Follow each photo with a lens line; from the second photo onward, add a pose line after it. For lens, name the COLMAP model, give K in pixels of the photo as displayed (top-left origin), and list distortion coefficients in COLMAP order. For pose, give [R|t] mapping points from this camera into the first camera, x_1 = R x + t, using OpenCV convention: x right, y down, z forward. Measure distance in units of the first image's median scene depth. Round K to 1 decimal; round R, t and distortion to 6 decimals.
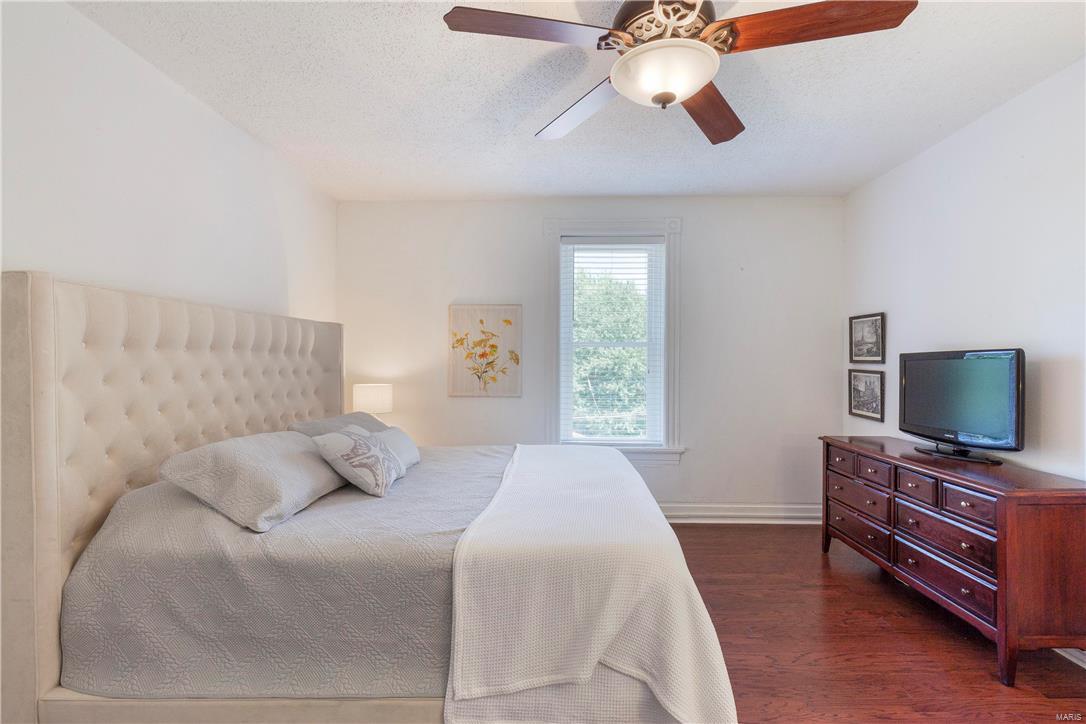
lens RADIAL K [[493.9, 0, 543.8], [0, 493.9, 362.3], [0, 0, 1]] dist [0.001805, -0.001857]
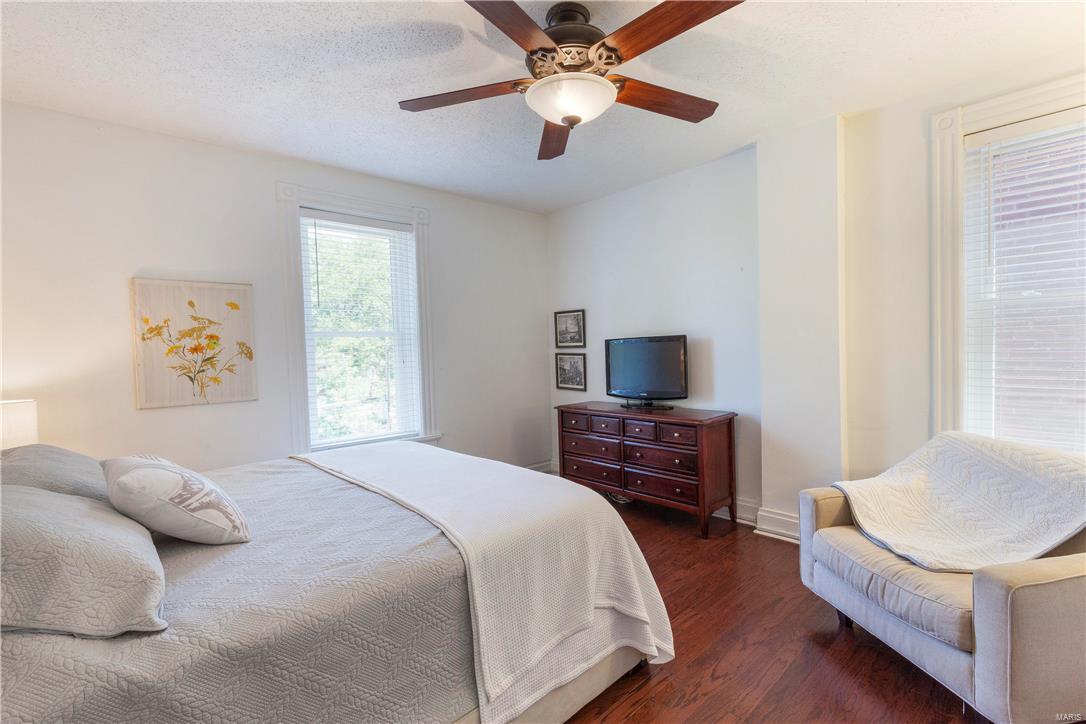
lens RADIAL K [[493.9, 0, 569.4], [0, 493.9, 360.6], [0, 0, 1]] dist [0.001805, -0.001857]
pose [[0.704346, -0.041016, 0.708671, -0.284699], [0.031312, 0.999153, 0.026708, 0.000850], [-0.709166, 0.003378, 0.705033, 0.084960]]
